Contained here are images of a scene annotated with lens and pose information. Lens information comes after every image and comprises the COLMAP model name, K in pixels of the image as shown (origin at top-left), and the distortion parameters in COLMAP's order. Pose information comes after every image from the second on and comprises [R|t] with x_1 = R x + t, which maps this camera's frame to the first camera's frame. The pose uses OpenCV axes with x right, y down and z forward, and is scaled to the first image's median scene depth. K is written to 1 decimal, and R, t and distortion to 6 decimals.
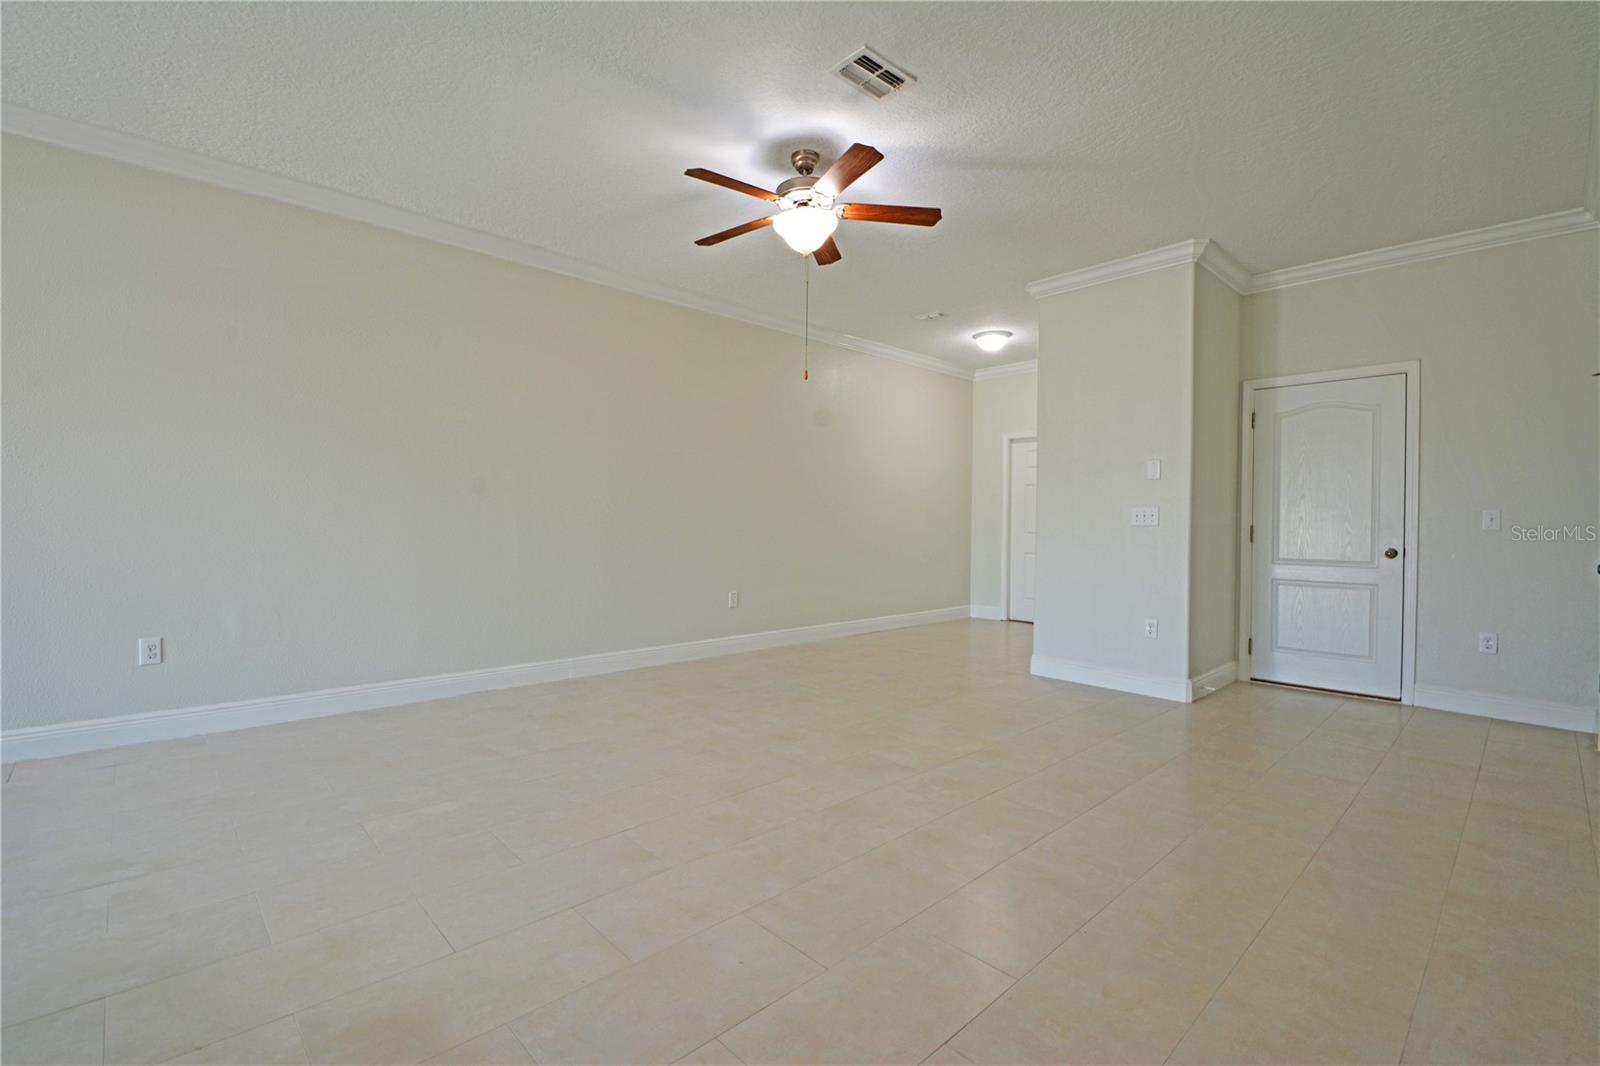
lens RADIAL K [[701.3, 0, 781.2], [0, 701.3, 526.1], [0, 0, 1]] dist [0.003020, -0.005153]
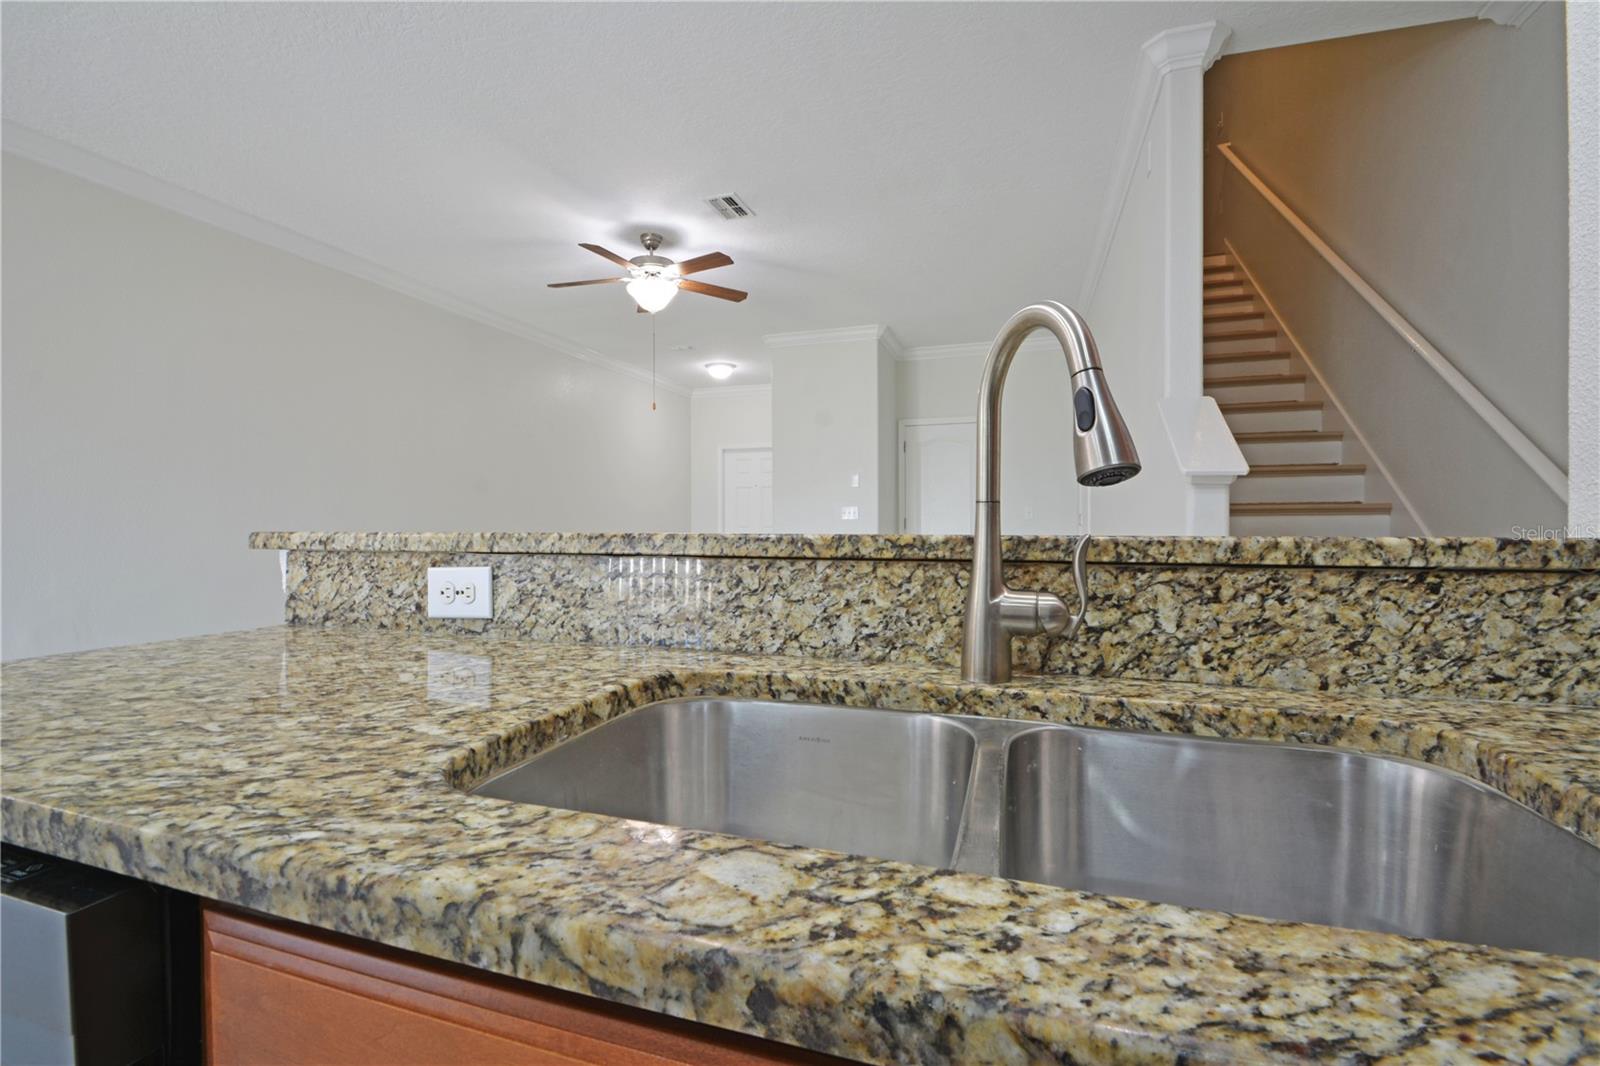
lens RADIAL K [[701.3, 0, 796.4], [0, 701.3, 525.2], [0, 0, 1]] dist [0.003020, -0.005153]
pose [[0.867785, -0.022823, 0.496415, -0.375951], [0.021381, 0.999735, 0.008587, -0.004133], [-0.496479, 0.003162, 0.868043, -0.240861]]
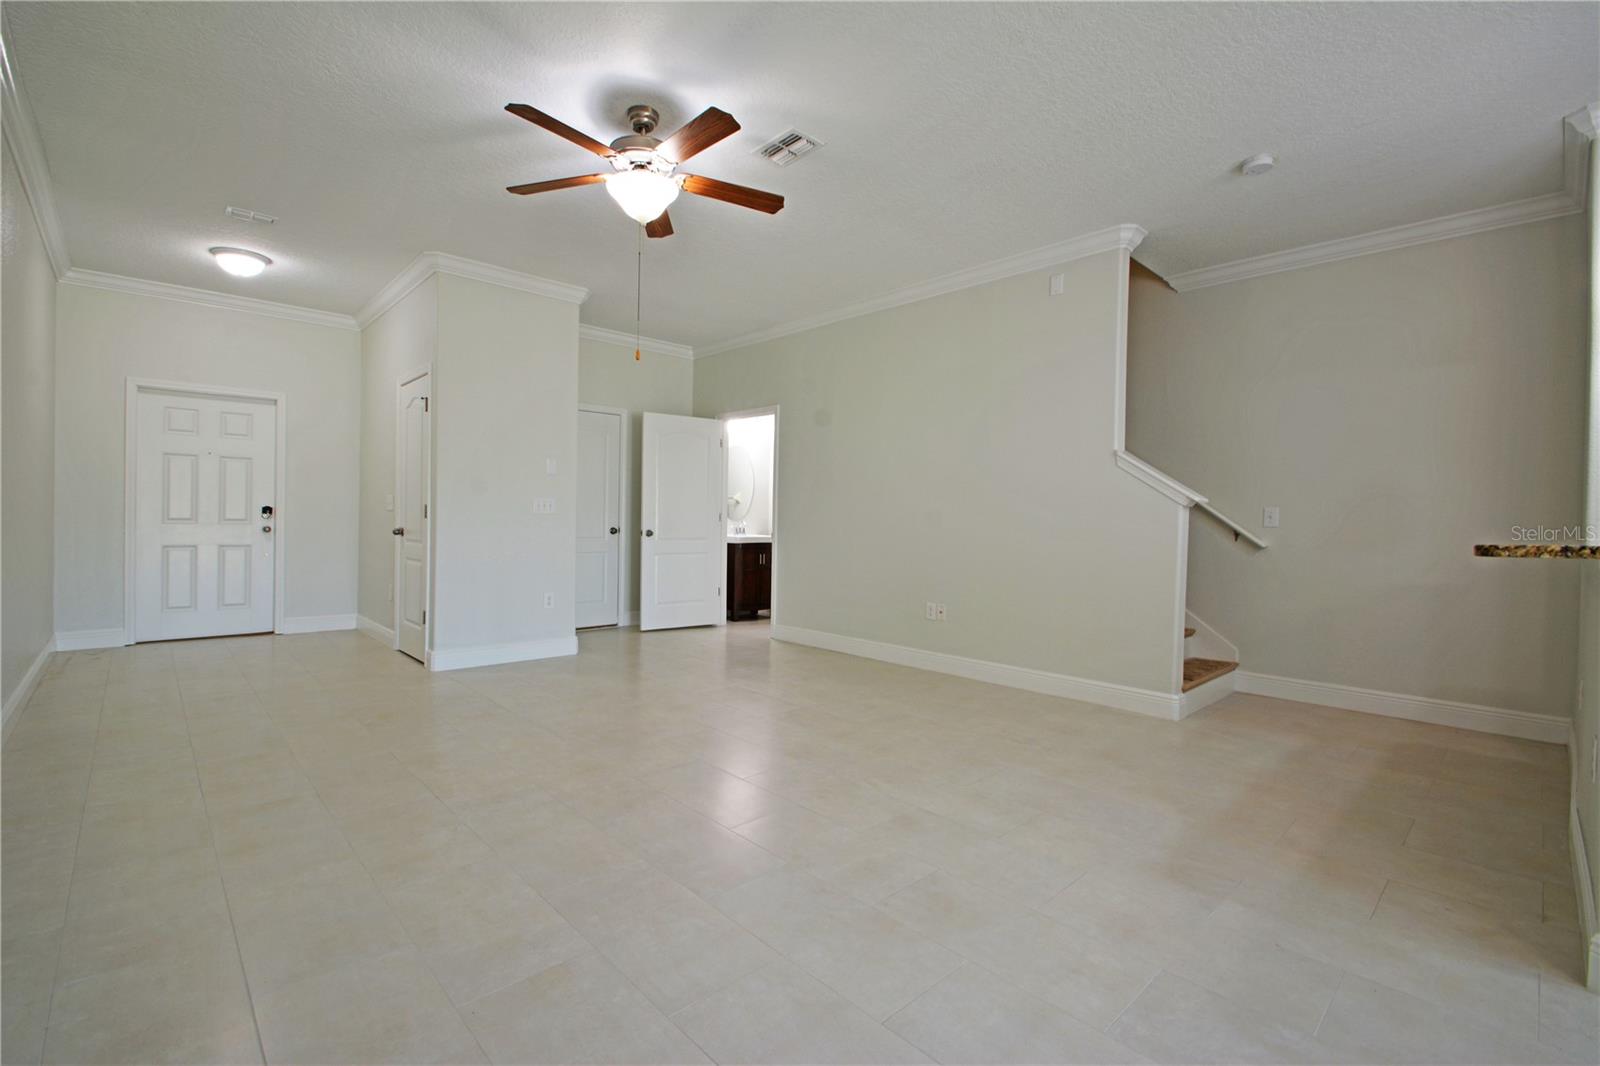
lens RADIAL K [[701.3, 0, 788.9], [0, 701.3, 530.9], [0, 0, 1]] dist [0.003020, -0.005153]
pose [[-0.004431, -0.035105, 0.999374, -0.869128], [-0.009420, 0.999341, 0.035062, -0.023638], [-0.999946, -0.009259, -0.004758, 0.787455]]
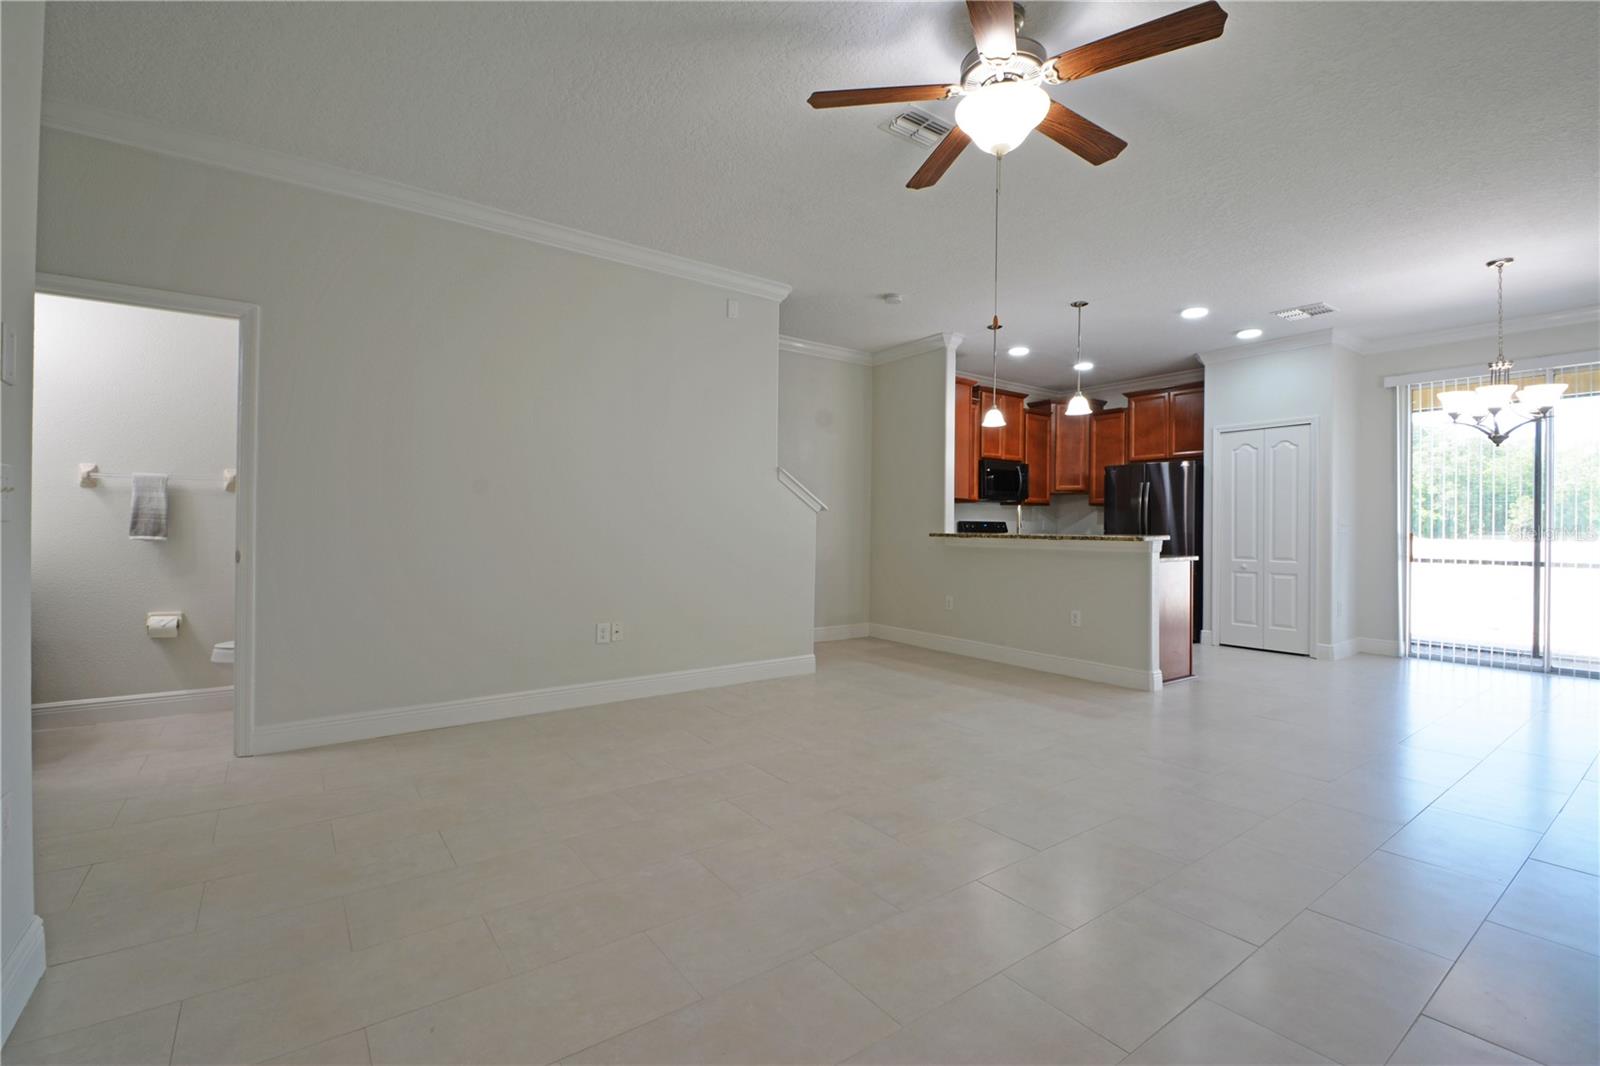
lens RADIAL K [[701.3, 0, 791.3], [0, 701.3, 530.2], [0, 0, 1]] dist [0.003020, -0.005153]
pose [[-0.992761, -0.027267, 0.116970, 0.139053], [-0.025627, 0.999551, 0.015503, -0.016088], [-0.117341, 0.012393, -0.993014, 1.679902]]
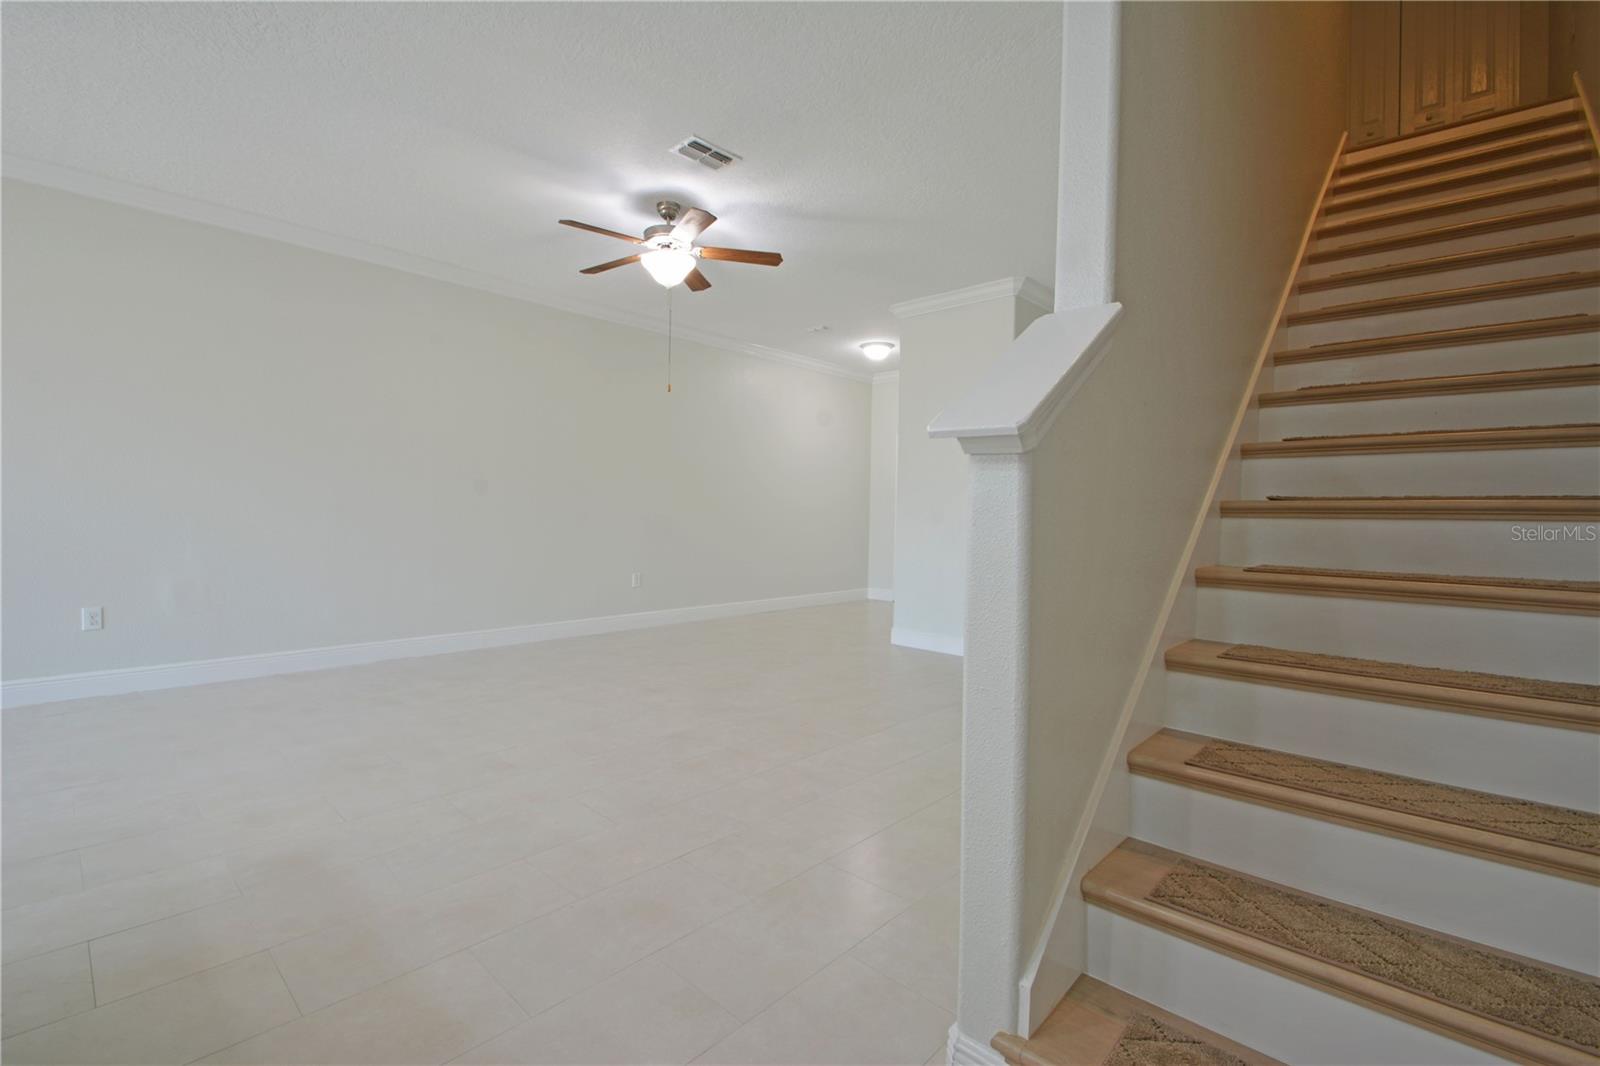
lens RADIAL K [[701.3, 0, 783.6], [0, 701.3, 524.9], [0, 0, 1]] dist [0.003020, -0.005153]
pose [[0.997769, 0.005732, 0.066520, 0.149862], [-0.006565, 0.999903, 0.012317, 0.002576], [-0.066443, -0.012727, 0.997709, -0.212097]]
